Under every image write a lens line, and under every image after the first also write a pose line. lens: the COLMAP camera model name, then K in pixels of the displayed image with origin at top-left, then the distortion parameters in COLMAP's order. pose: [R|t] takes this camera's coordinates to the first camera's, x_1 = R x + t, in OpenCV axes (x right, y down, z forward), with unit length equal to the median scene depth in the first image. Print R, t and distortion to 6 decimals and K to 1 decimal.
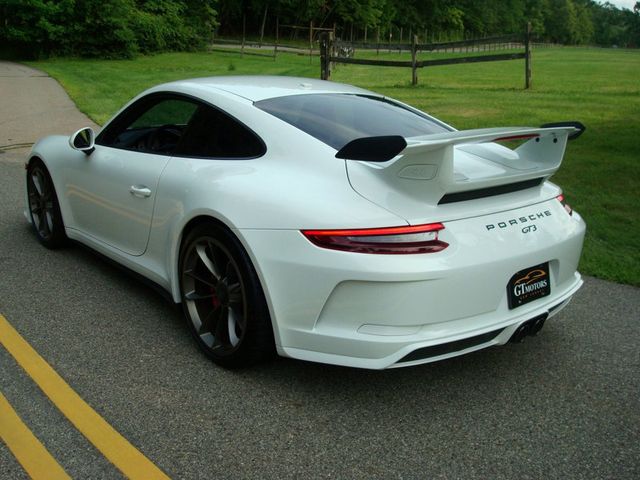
lens RADIAL K [[640.2, 0, 304.9], [0, 640.2, 243.3], [0, 0, 1]] dist [-0.057524, -0.091349]
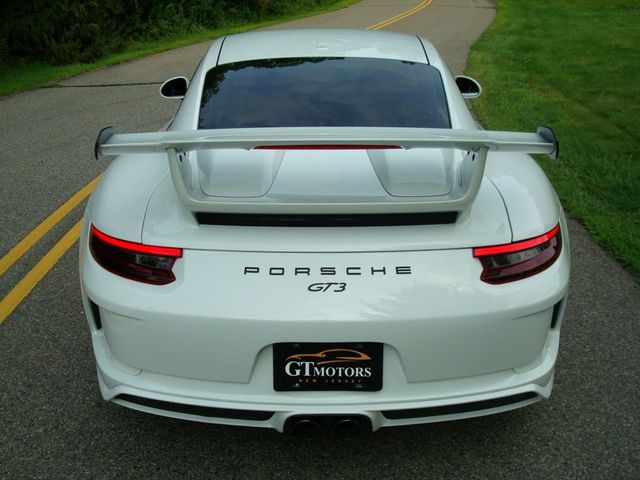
lens RADIAL K [[640.2, 0, 304.9], [0, 640.2, 243.3], [0, 0, 1]] dist [-0.057524, -0.091349]
pose [[0.777462, 0.218653, -0.589698, 0.485924], [-0.154368, 0.975281, 0.158104, -0.114275], [0.609692, -0.031889, 0.791997, 0.309975]]
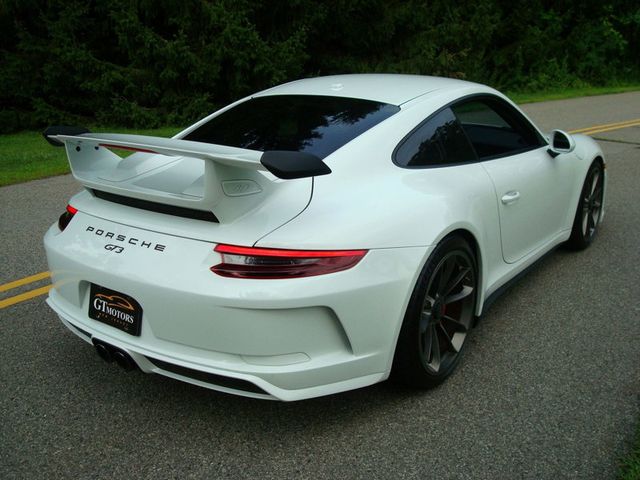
lens RADIAL K [[640.2, 0, 304.9], [0, 640.2, 243.3], [0, 0, 1]] dist [-0.057524, -0.091349]
pose [[0.245994, 0.272587, -0.930152, 0.859925], [-0.249386, 0.945133, 0.211023, -0.196947], [0.936640, 0.180056, 0.300476, 0.663122]]
